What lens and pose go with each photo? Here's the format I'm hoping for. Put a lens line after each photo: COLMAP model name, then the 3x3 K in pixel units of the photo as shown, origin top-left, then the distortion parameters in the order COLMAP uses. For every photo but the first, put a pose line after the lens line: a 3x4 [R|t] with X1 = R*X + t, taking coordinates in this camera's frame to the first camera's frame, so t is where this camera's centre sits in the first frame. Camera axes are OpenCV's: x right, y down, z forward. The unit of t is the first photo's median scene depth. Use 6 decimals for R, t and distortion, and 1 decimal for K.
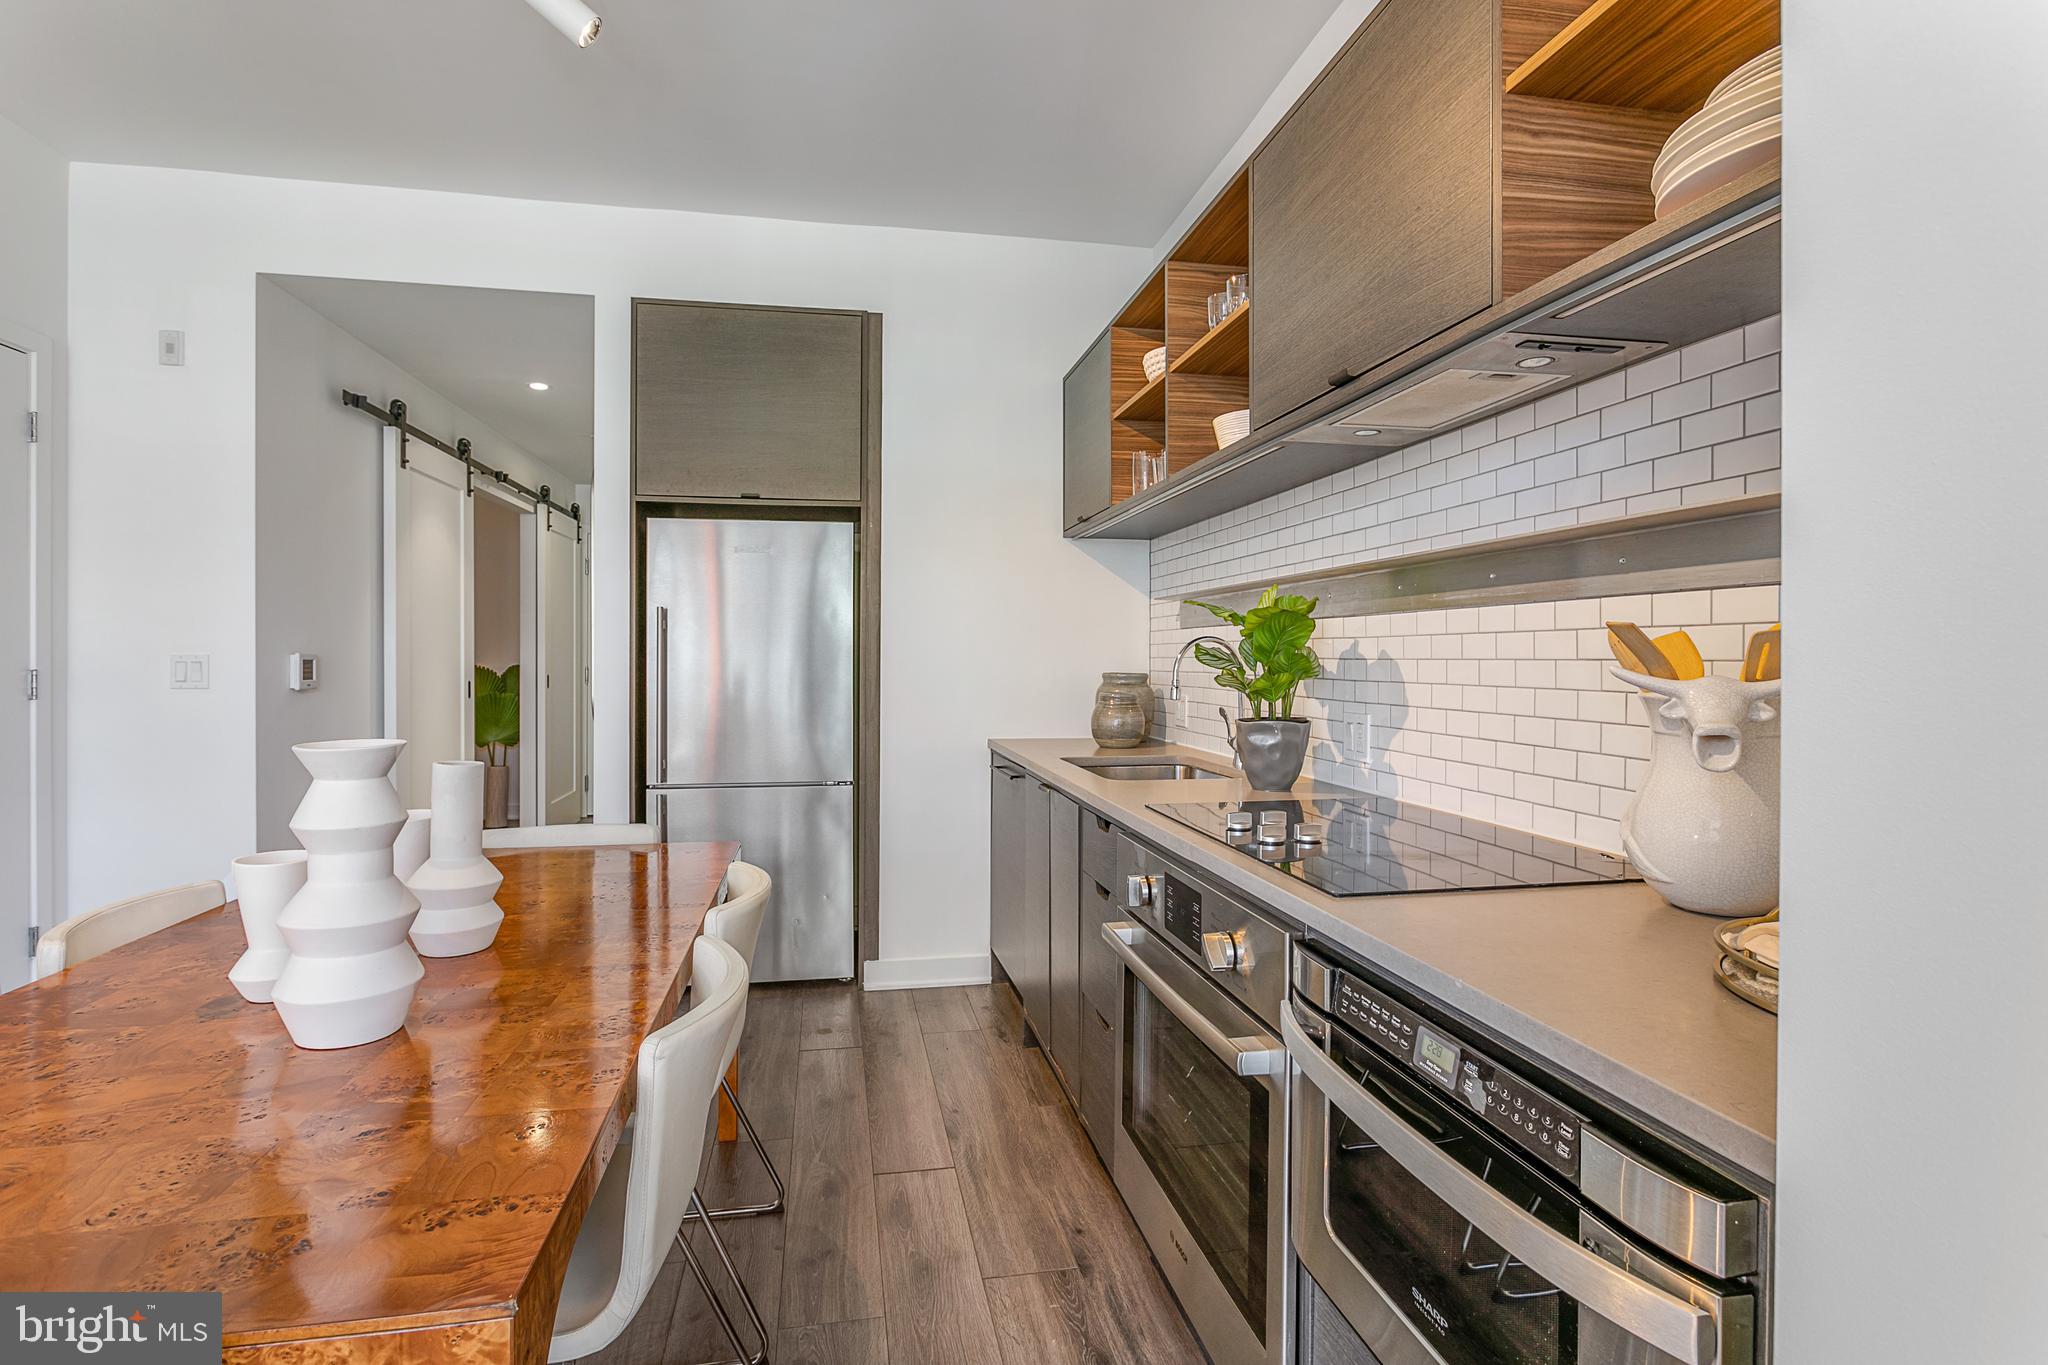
lens RADIAL K [[985.9, 0, 1017.6], [0, 985.9, 658.2], [0, 0, 1]] dist [-0.001998, -0.000424]
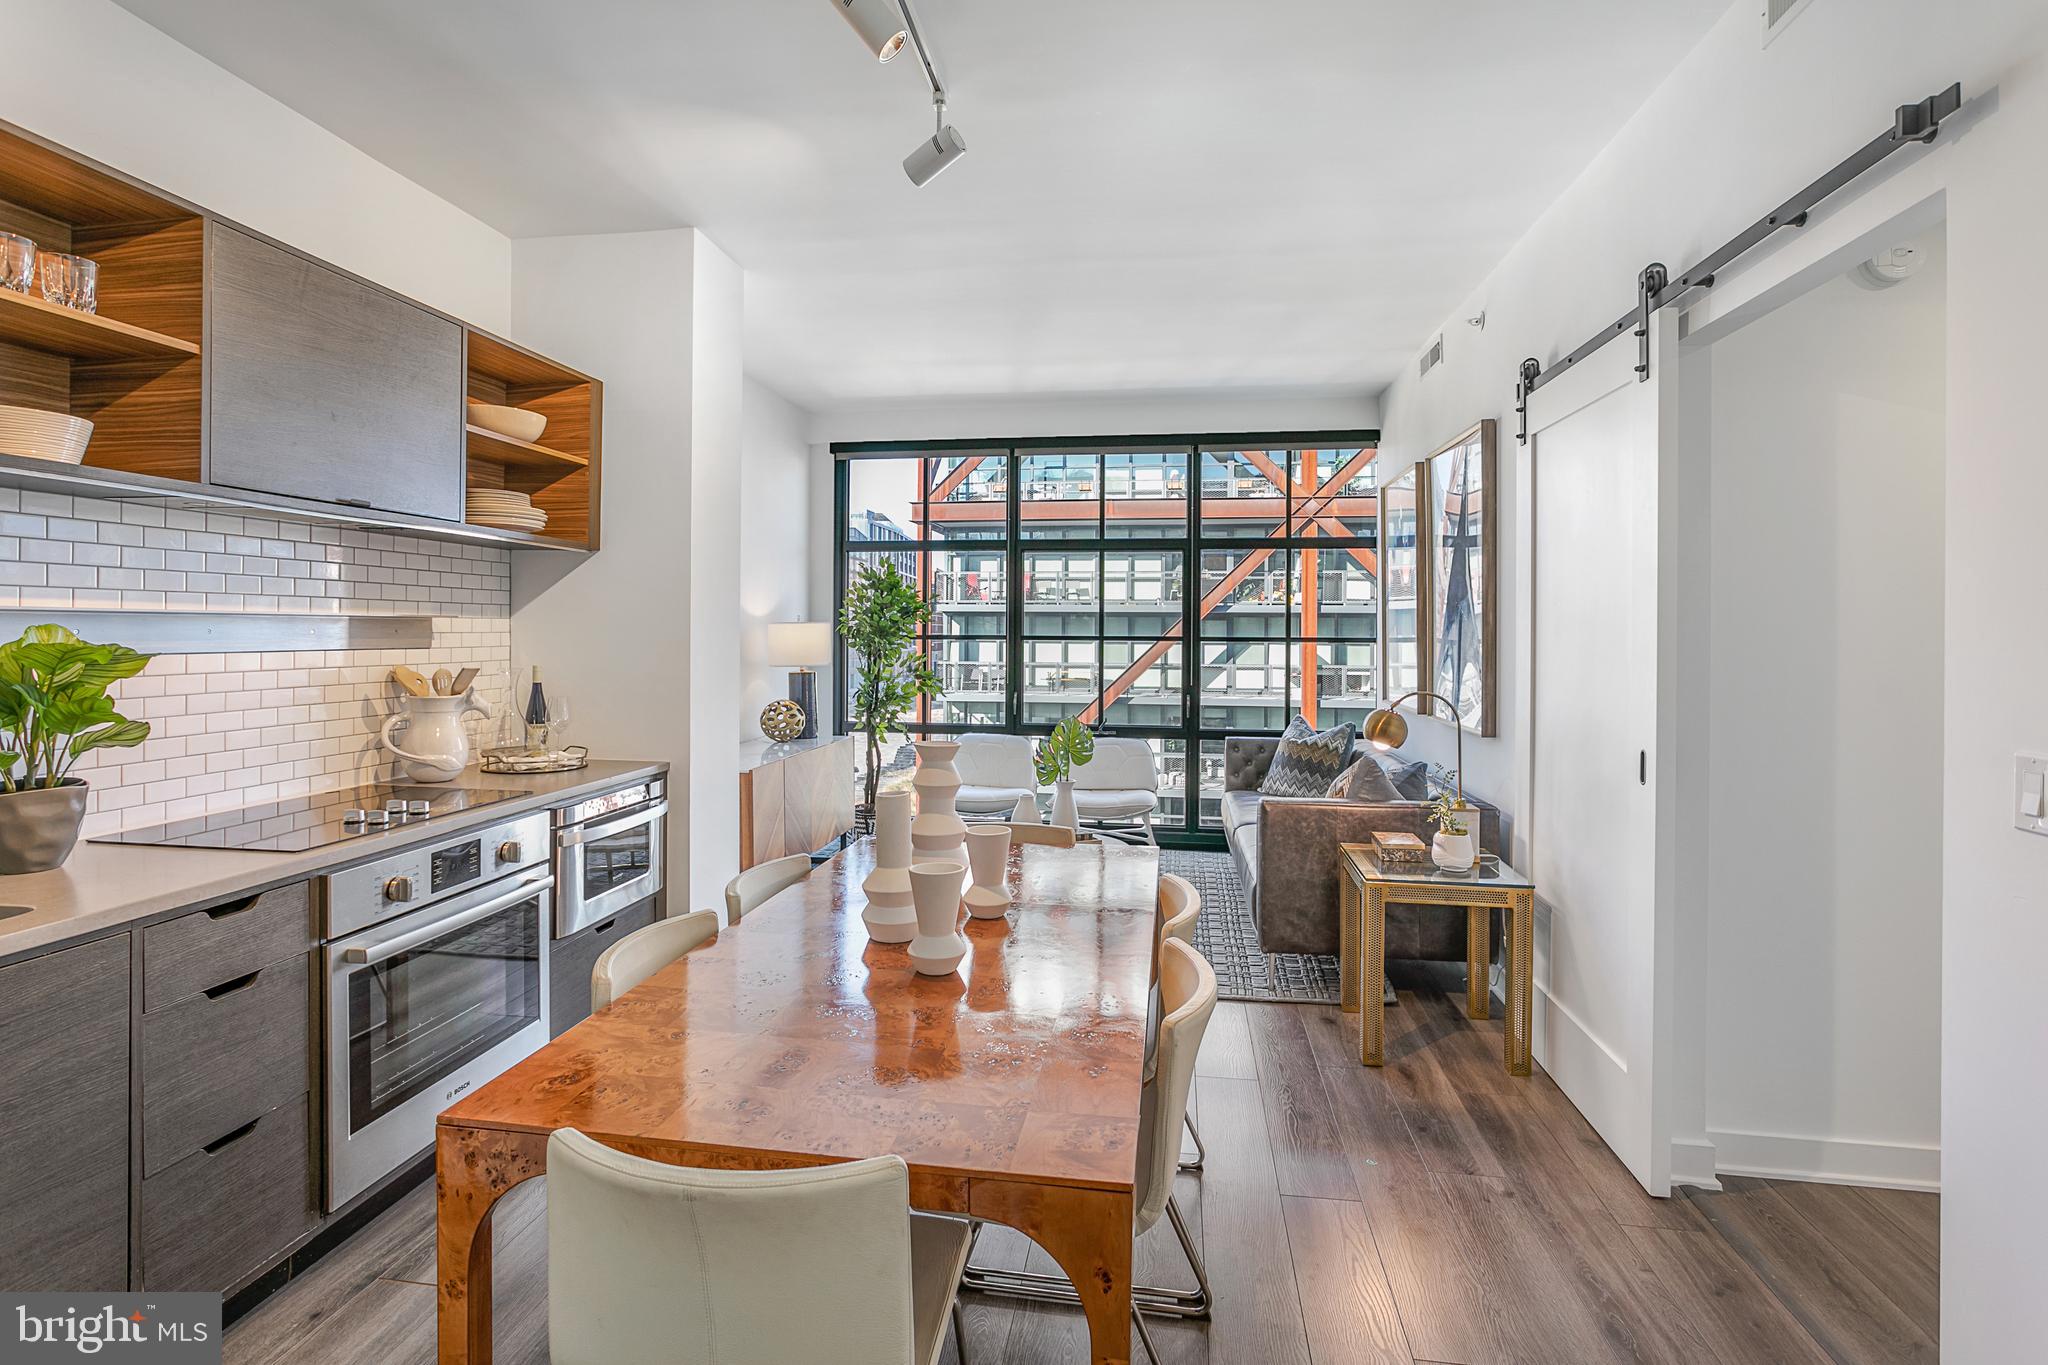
lens RADIAL K [[978.8, 0, 1020.7], [0, 978.8, 631.2], [0, 0, 1]] dist [-0.000286, -0.000016]
pose [[-0.943768, -0.007941, 0.330513, -0.586337], [-0.007060, 0.999968, 0.003866, -0.056454], [-0.330533, 0.001315, -0.943793, 1.104238]]
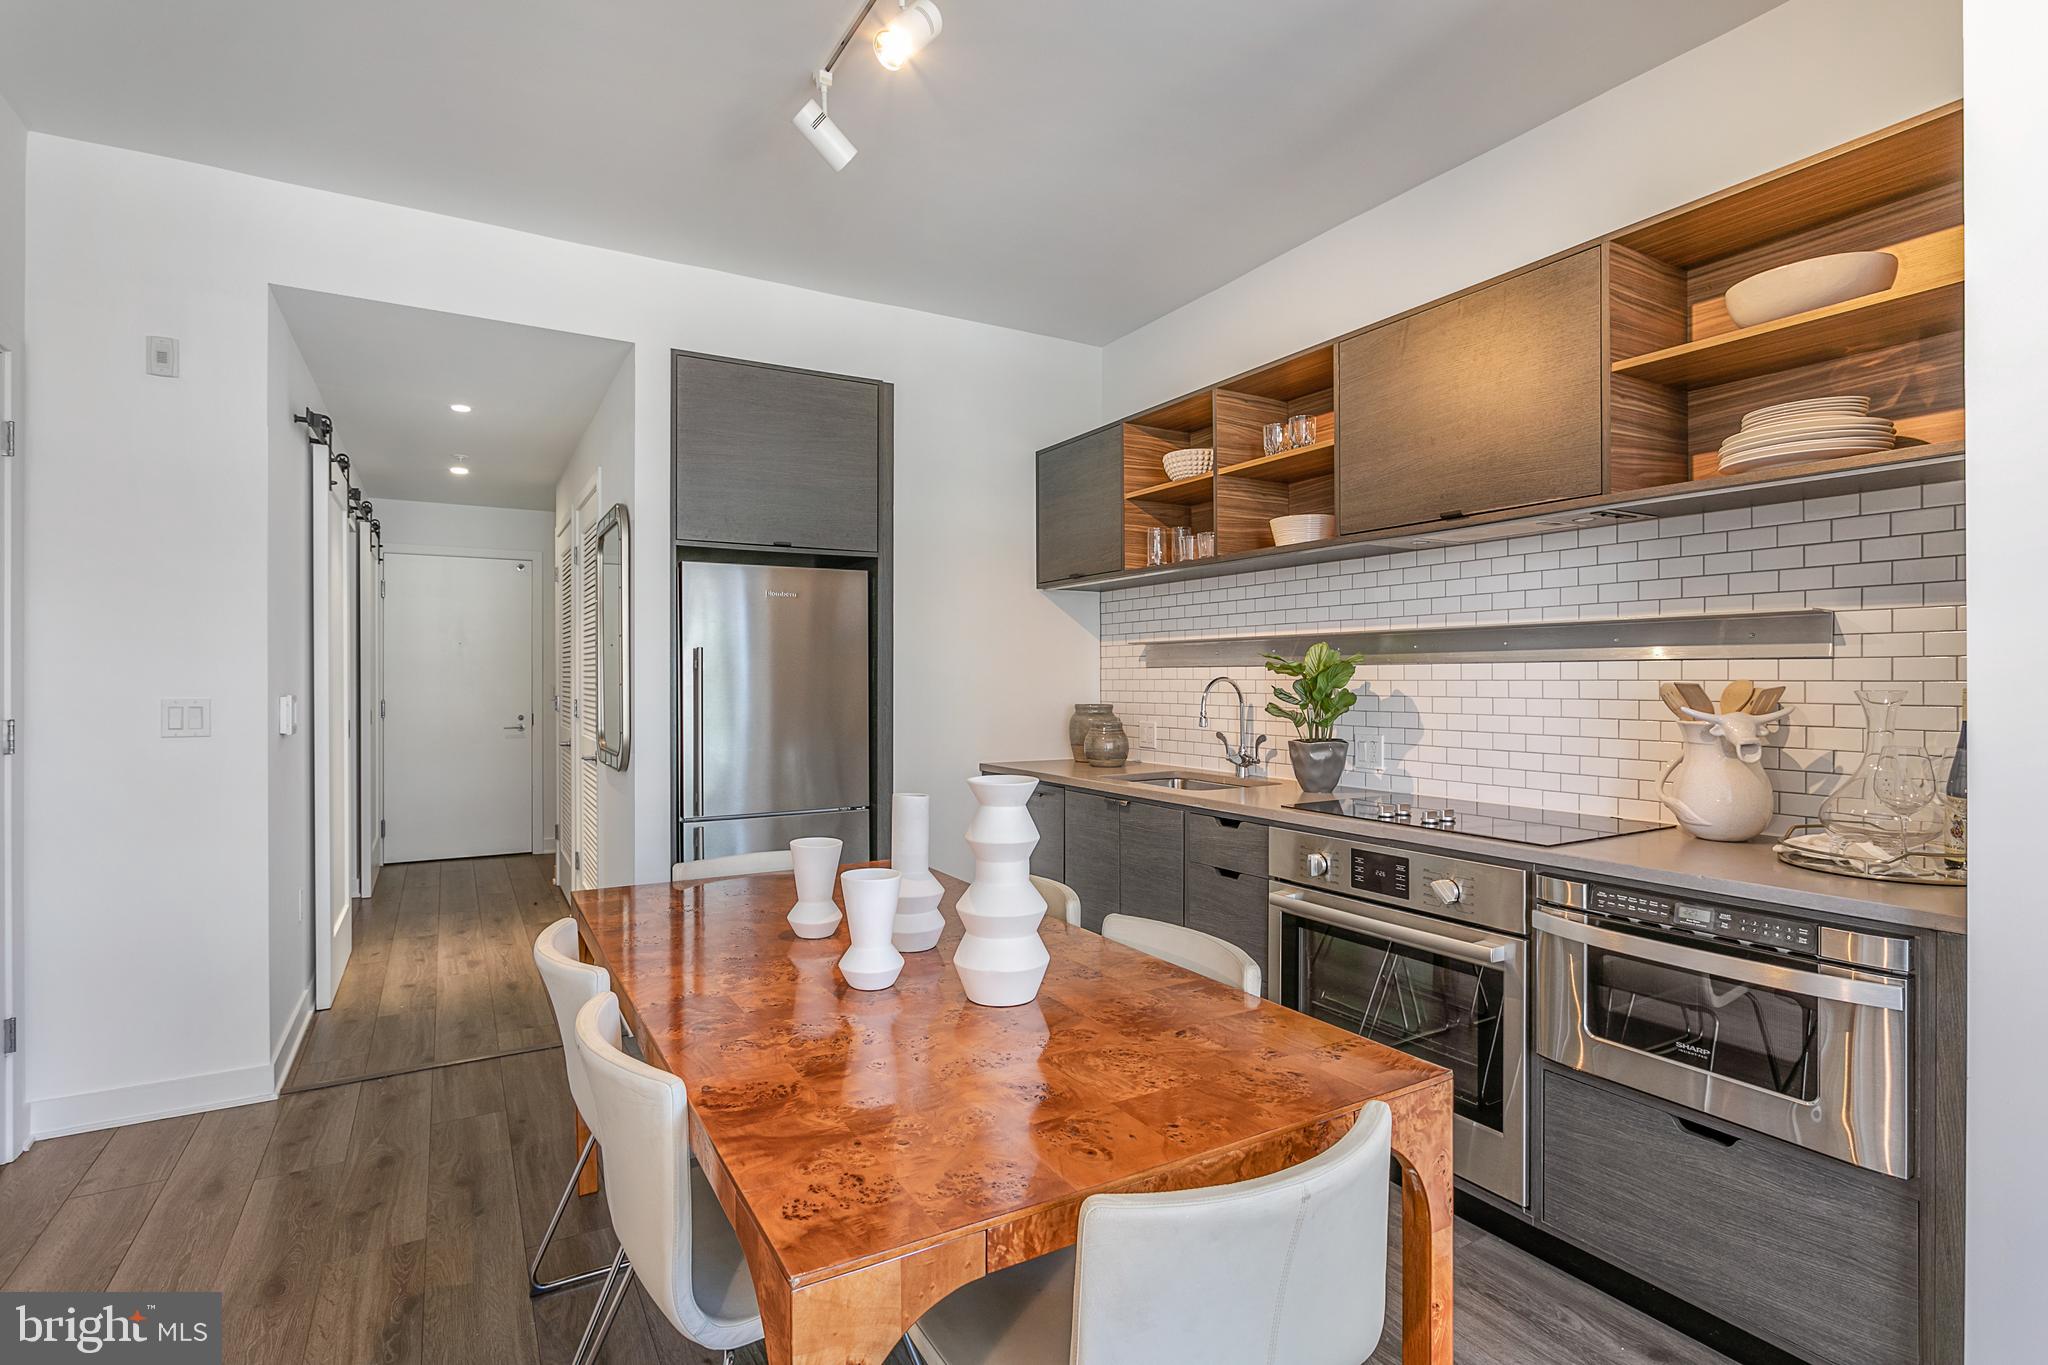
lens RADIAL K [[992.0, 0, 1018.5], [0, 992.0, 673.8], [0, 0, 1]] dist [0.000340, 0.000248]
pose [[0.941326, -0.003101, 0.337486, -0.438098], [0.004928, 0.999977, -0.004556, -0.019177], [-0.337464, 0.005952, 0.941320, -0.112765]]
